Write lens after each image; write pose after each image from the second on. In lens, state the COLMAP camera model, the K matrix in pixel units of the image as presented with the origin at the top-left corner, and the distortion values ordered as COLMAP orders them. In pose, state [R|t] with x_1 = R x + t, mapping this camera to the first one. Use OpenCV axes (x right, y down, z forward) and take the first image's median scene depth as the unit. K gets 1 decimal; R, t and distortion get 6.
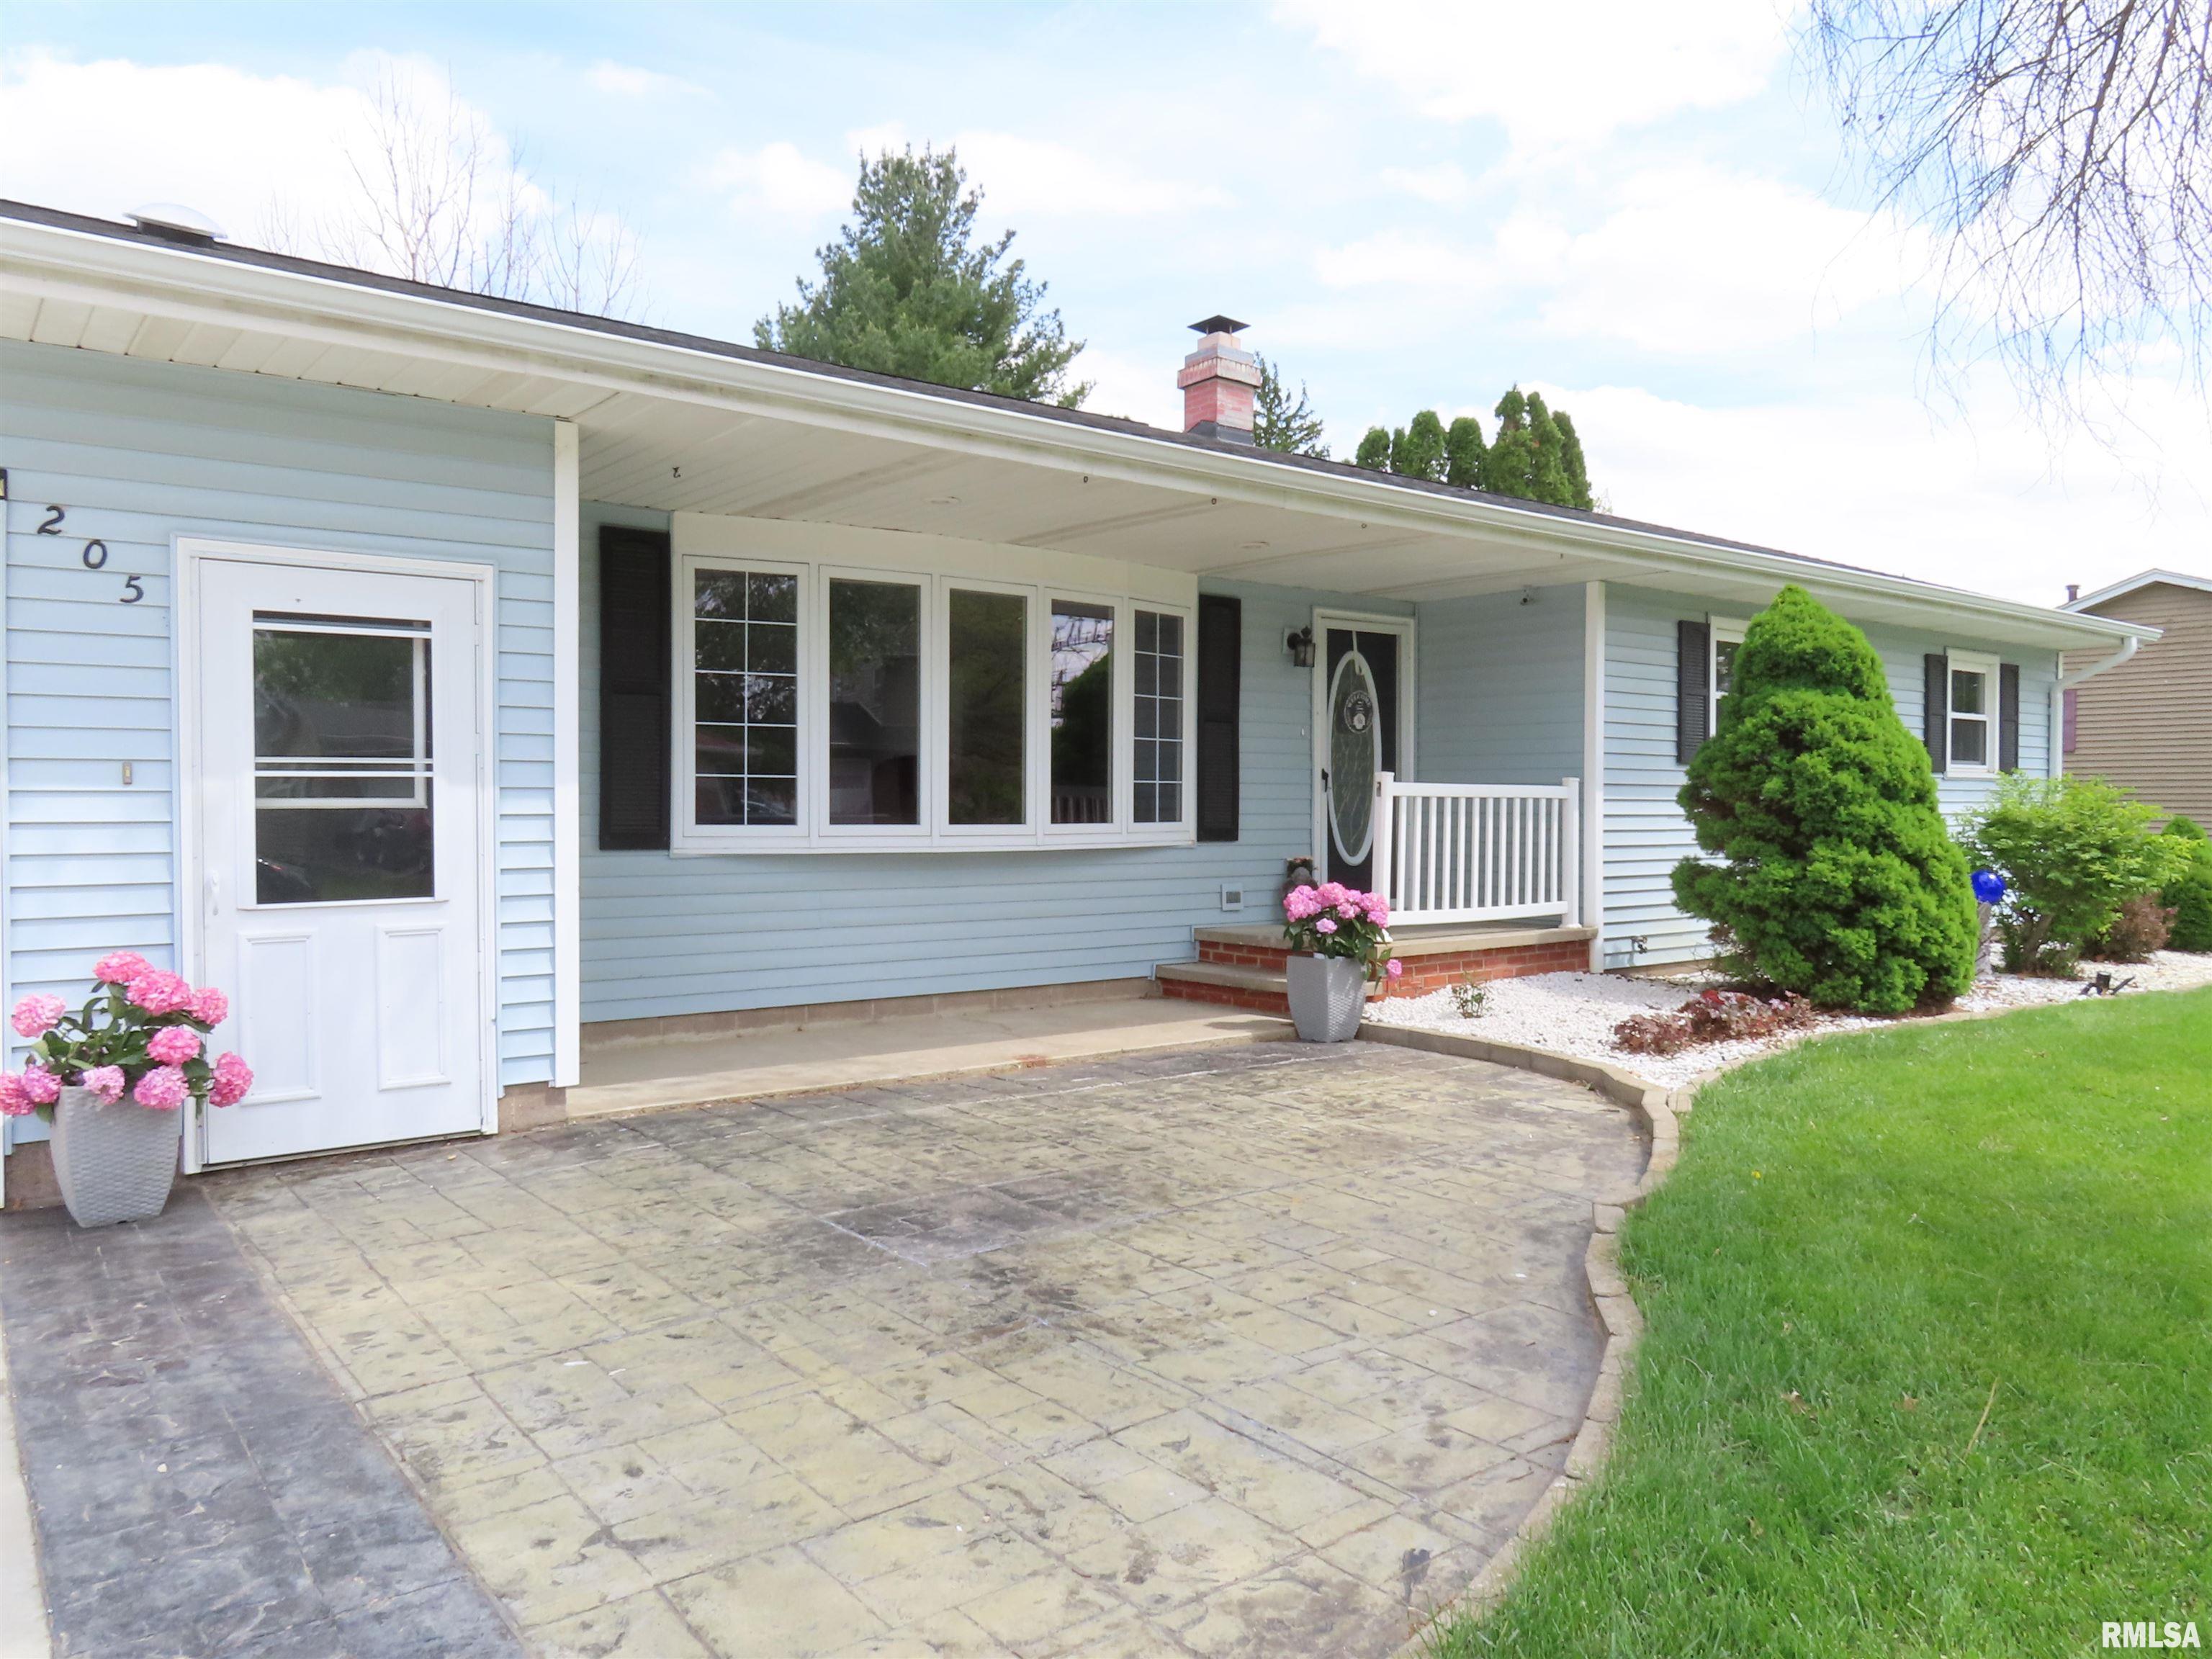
lens RADIAL K [[1581.0, 0, 1106.0], [0, 1581.0, 829.5], [0, 0, 1]] dist [-0.003061, 0.002354]
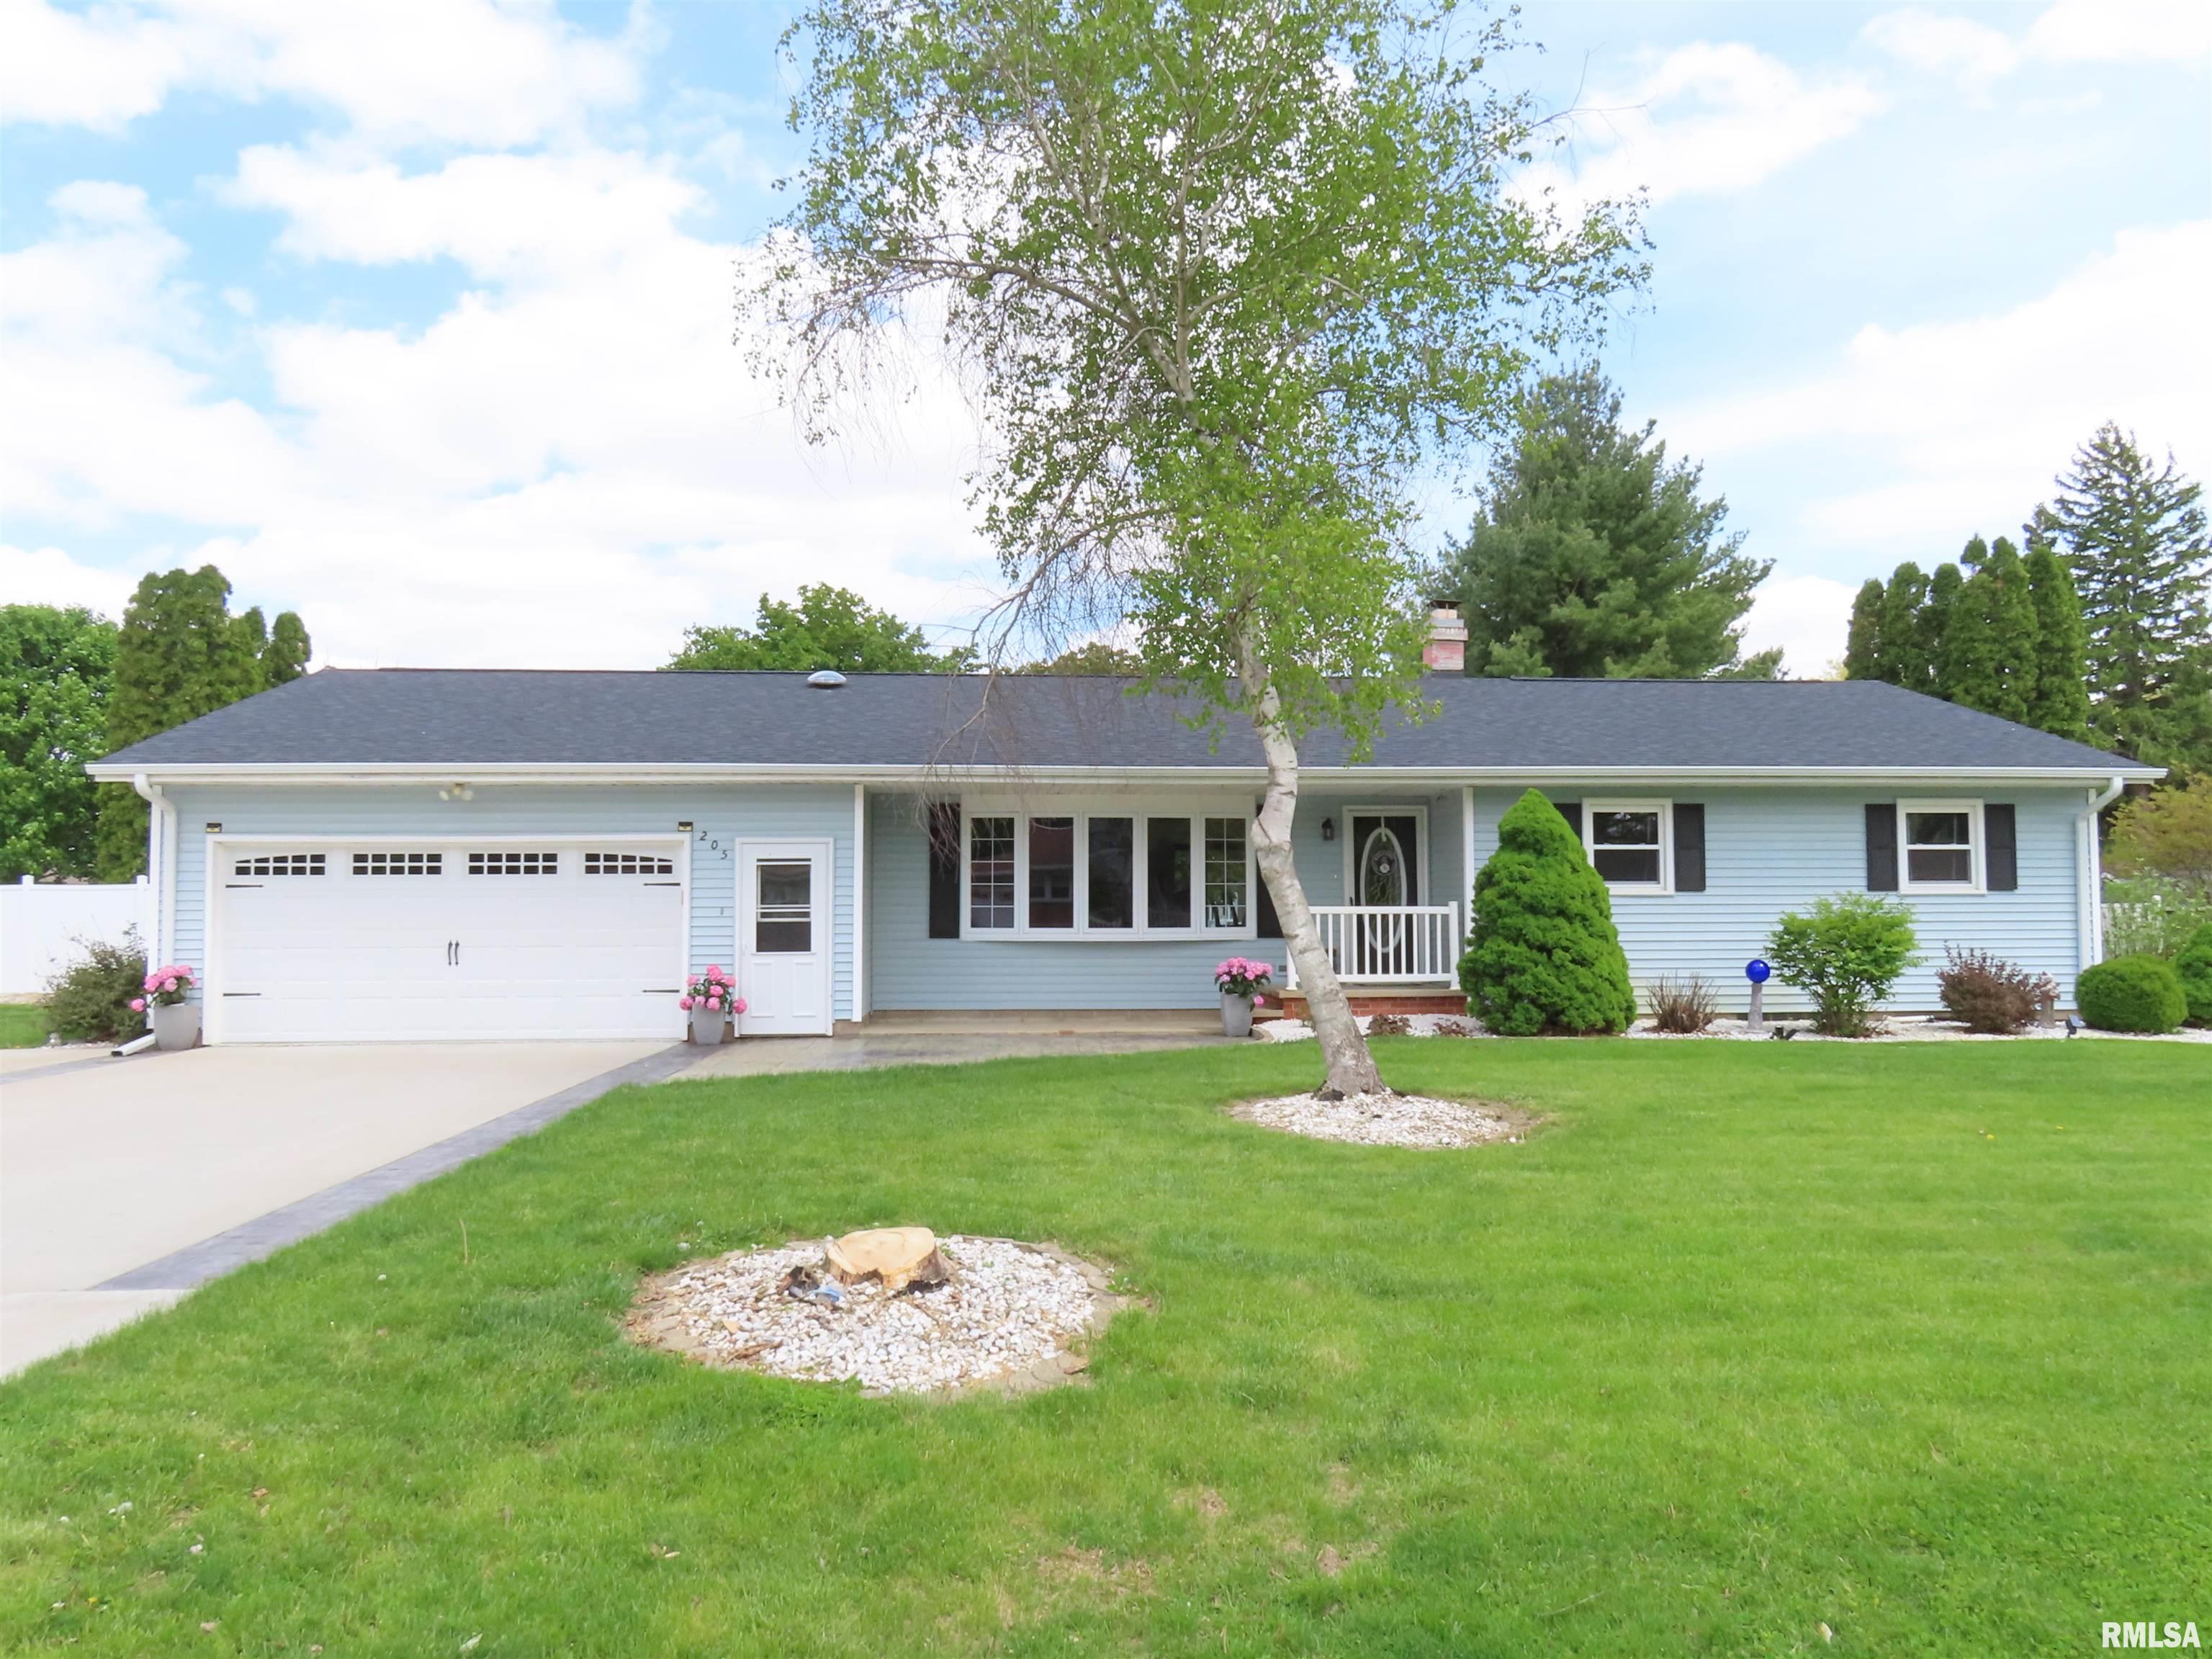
lens RADIAL K [[1581.0, 0, 1106.0], [0, 1581.0, 829.5], [0, 0, 1]] dist [-0.003061, 0.002354]
pose [[0.824734, -0.033865, -0.564506, 1.008179], [-0.003892, 0.997842, -0.065547, 0.003670], [0.565508, 0.056256, 0.822822, -0.667052]]
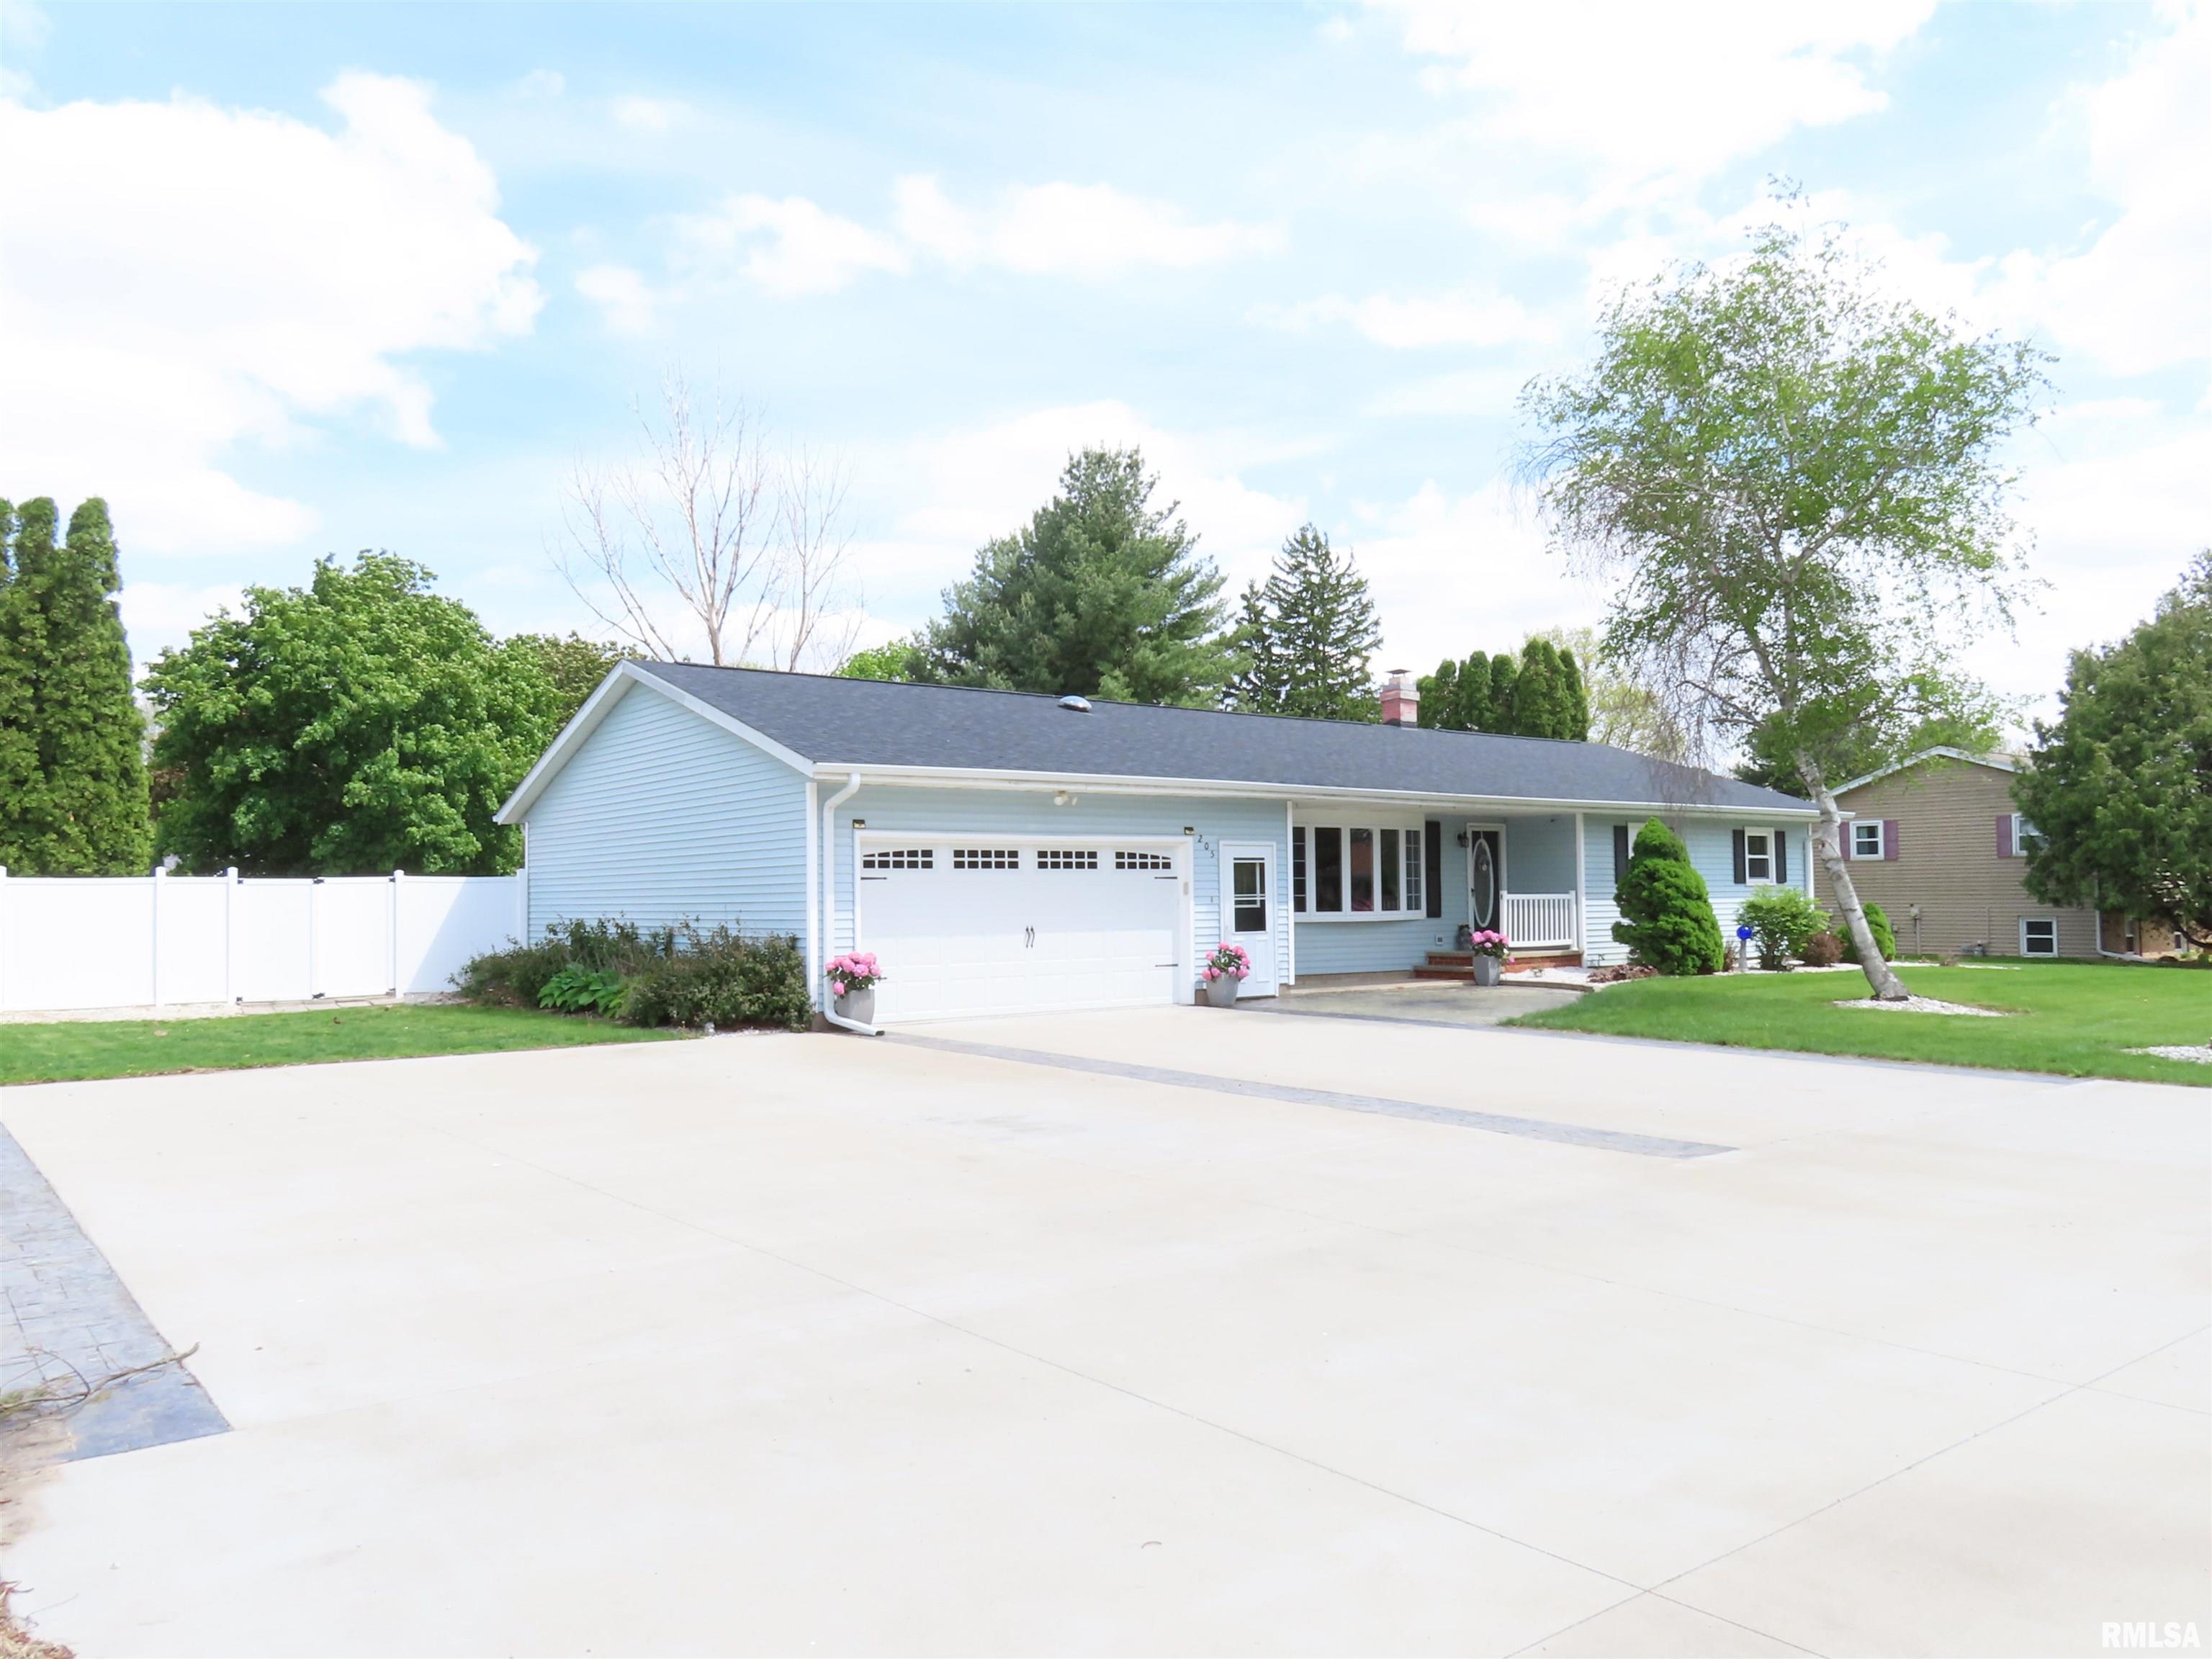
lens RADIAL K [[1606.4, 0, 1106.0], [0, 1606.4, 829.5], [0, 0, 1]] dist [-0.005798, -0.004295]
pose [[0.999930, -0.011484, -0.002835, -0.470932], [0.011300, 0.998239, -0.058240, 0.011477], [0.003499, 0.058204, 0.998299, -1.669422]]
